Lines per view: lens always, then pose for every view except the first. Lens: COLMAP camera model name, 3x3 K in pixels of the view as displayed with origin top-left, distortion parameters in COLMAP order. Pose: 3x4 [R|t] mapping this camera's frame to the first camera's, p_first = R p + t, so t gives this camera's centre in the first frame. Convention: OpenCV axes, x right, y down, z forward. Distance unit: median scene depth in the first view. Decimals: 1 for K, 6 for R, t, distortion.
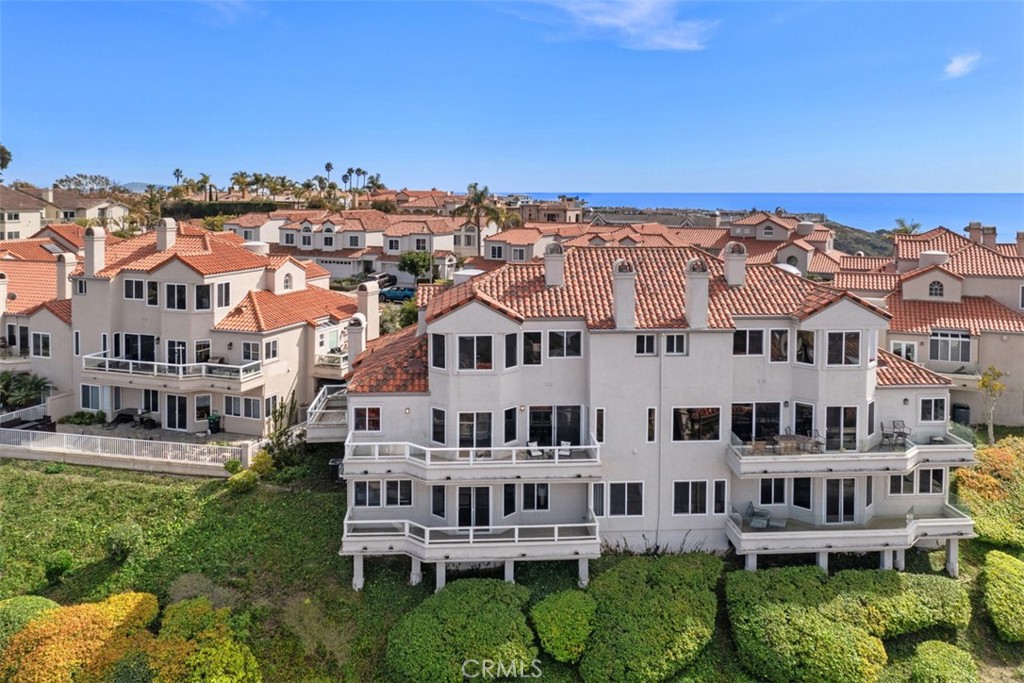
lens RADIAL K [[838.2, 0, 504.7], [0, 838.2, 209.0], [0, 0, 1]] dist [-0.008676, -0.000278]
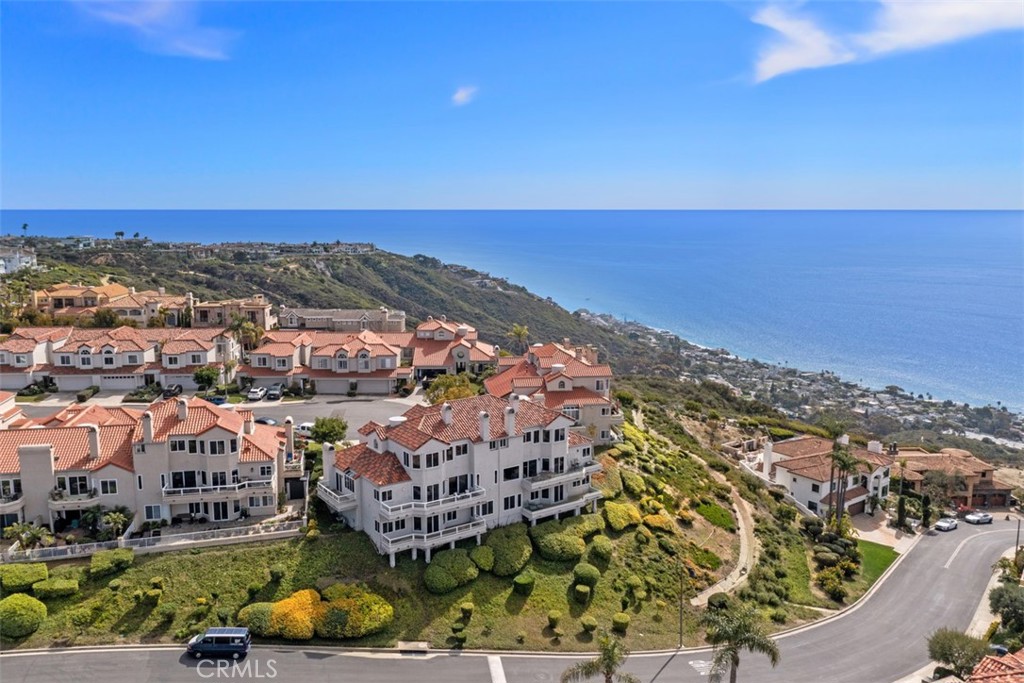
lens RADIAL K [[818.9, 0, 495.9], [0, 818.9, 342.6], [0, 0, 1]] dist [-0.009483, -0.001790]
pose [[0.860278, -0.087040, 0.502341, -0.971584], [0.015273, 0.989276, 0.145256, -0.467659], [-0.509597, -0.117288, 0.852382, -0.969507]]
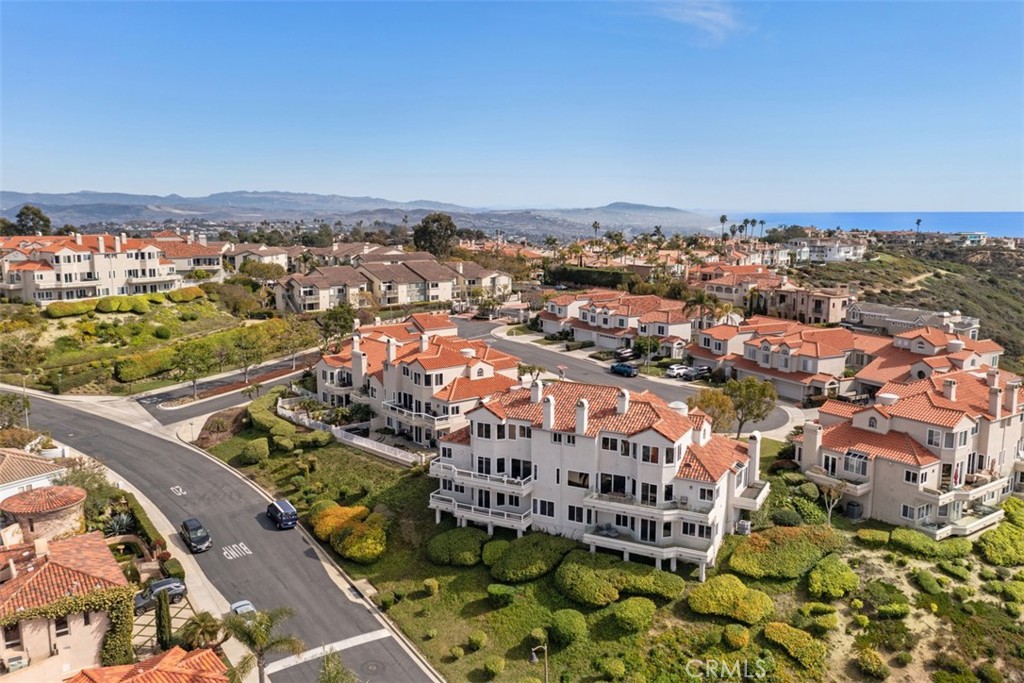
lens RADIAL K [[818.9, 0, 495.9], [0, 818.9, 342.6], [0, 0, 1]] dist [-0.009483, -0.001790]
pose [[0.847028, 0.080717, -0.525384, 1.060385], [-0.007979, 0.990223, 0.139268, -0.342511], [0.531488, -0.113772, 0.839390, -0.726547]]
